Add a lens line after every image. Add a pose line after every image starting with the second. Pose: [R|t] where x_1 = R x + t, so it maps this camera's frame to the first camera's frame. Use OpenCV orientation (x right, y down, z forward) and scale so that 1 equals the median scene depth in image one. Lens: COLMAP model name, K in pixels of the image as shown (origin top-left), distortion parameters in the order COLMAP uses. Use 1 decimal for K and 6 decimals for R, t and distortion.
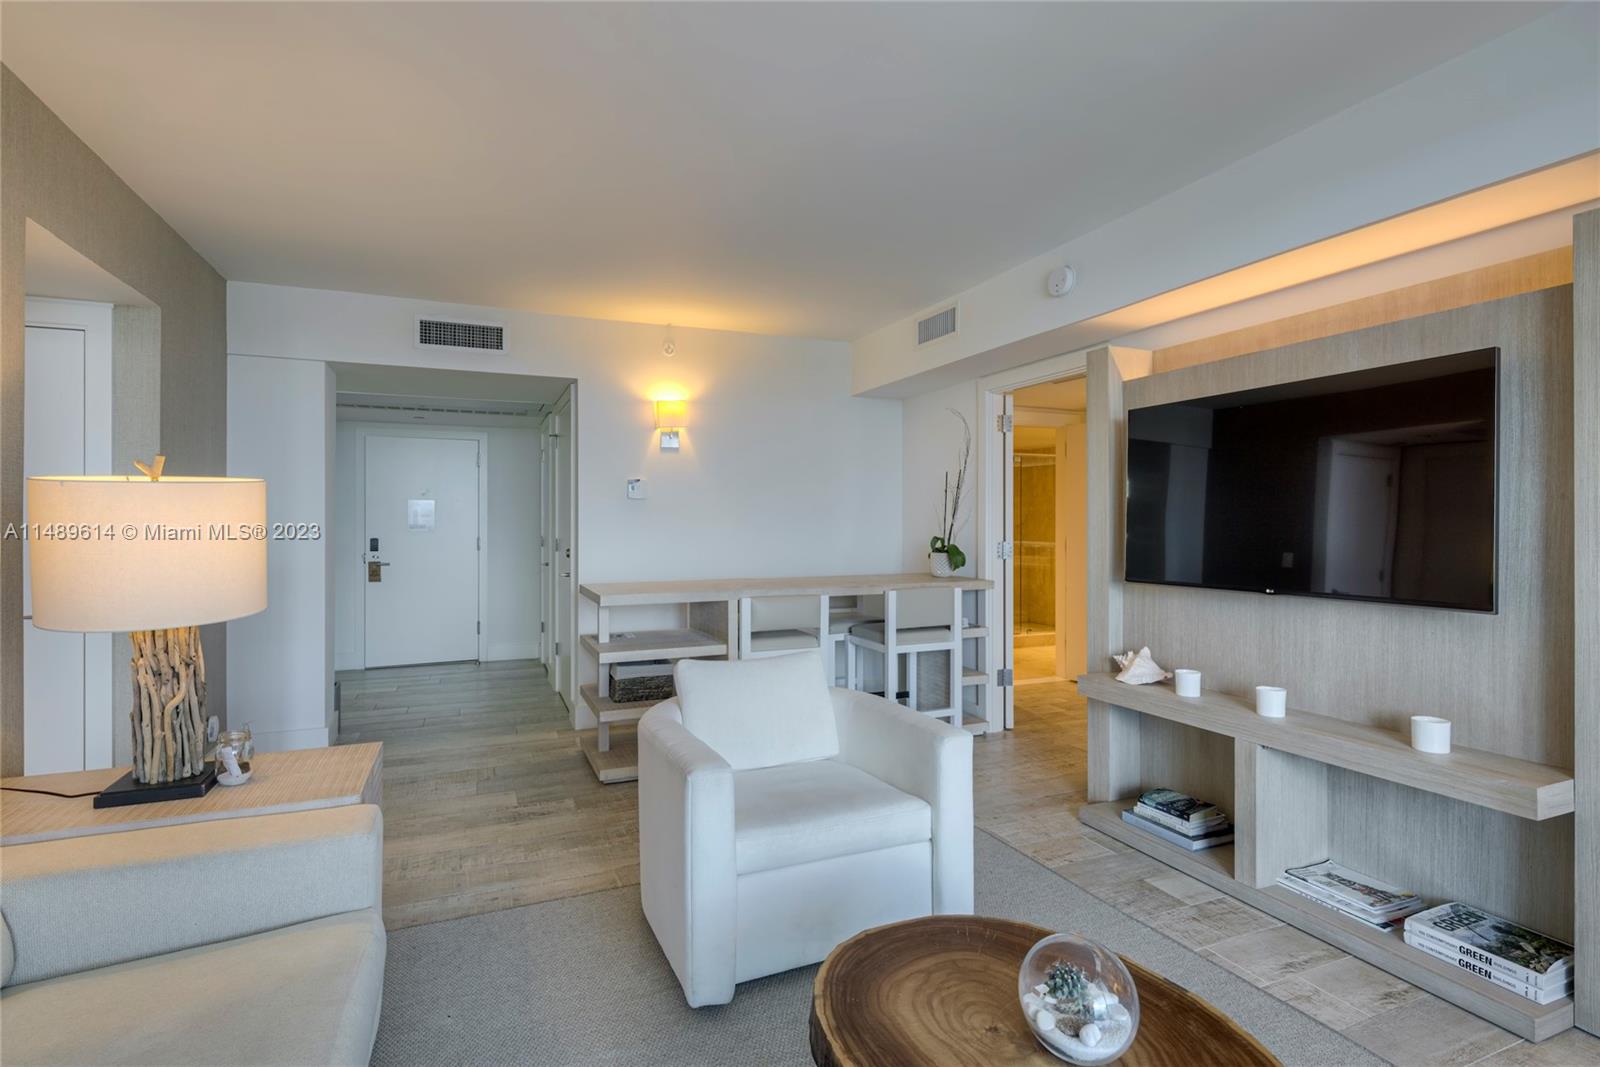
lens RADIAL K [[761.5, 0, 789.6], [0, 761.5, 520.4], [0, 0, 1]] dist [0.010947, -0.008931]
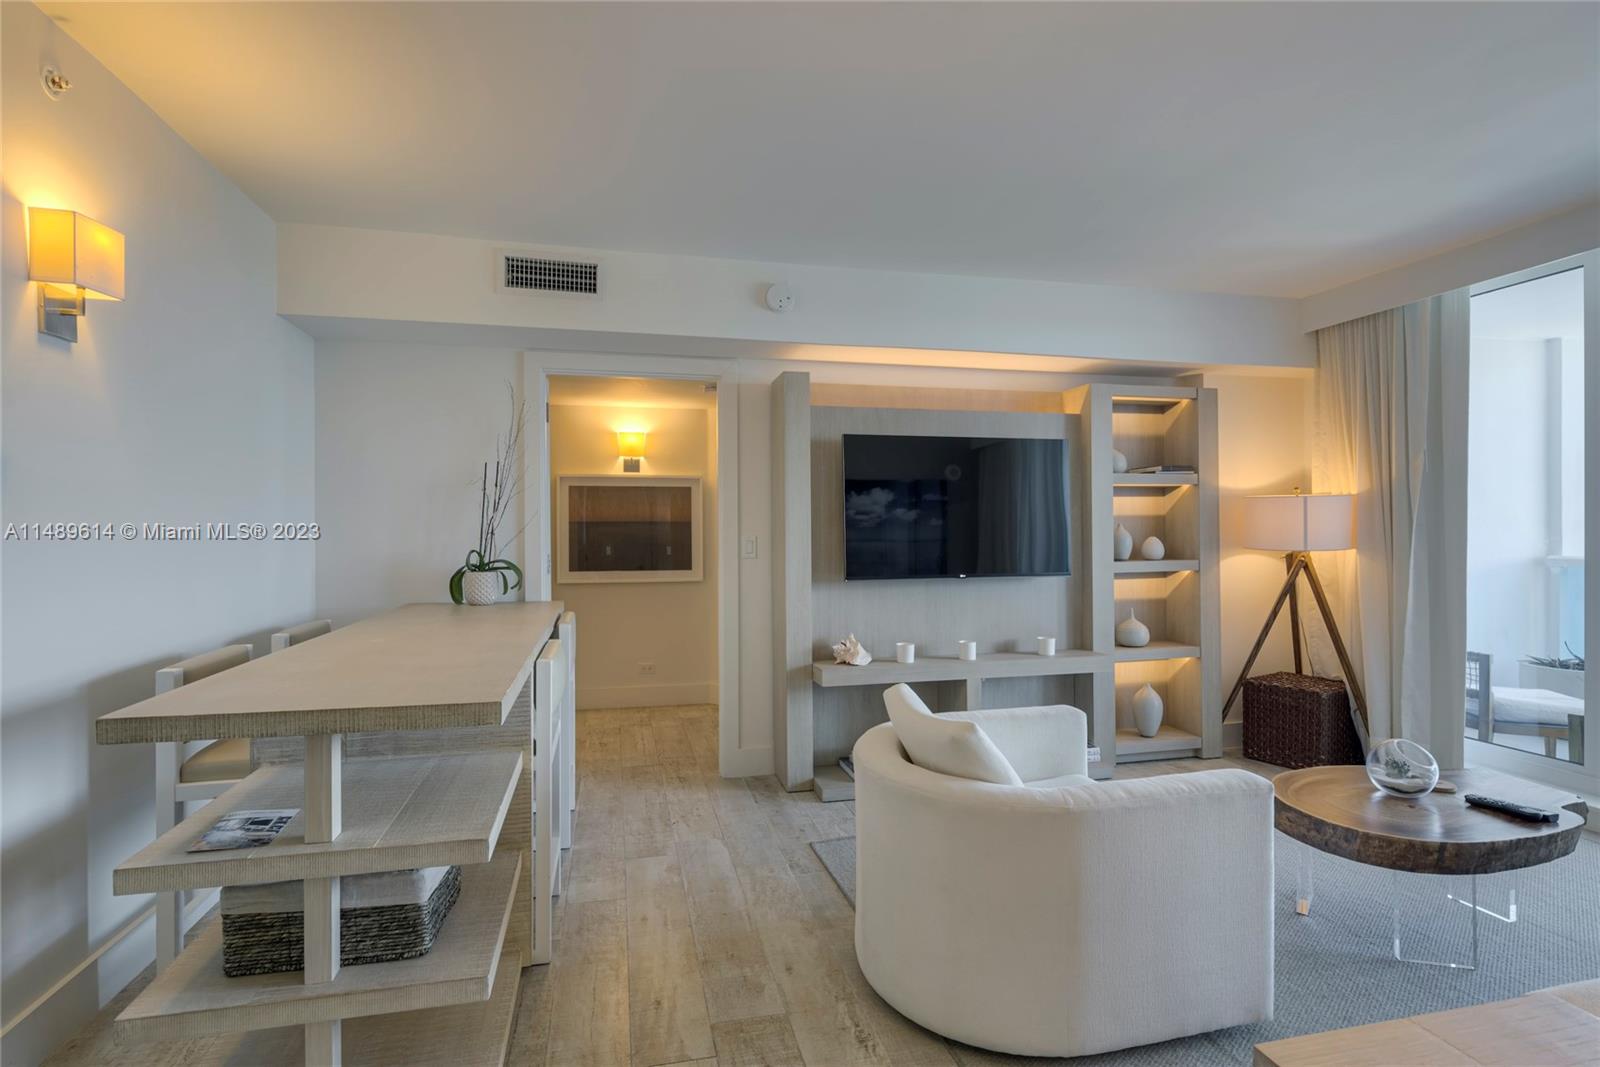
lens RADIAL K [[785.4, 0, 829.3], [0, 785.4, 533.5], [0, 0, 1]] dist [0.013493, -0.010168]
pose [[0.168411, -0.000231, 0.985717, -0.796904], [0.001225, 0.999999, 0.000025, 0.008468], [-0.985716, 0.001203, 0.168411, 0.864914]]
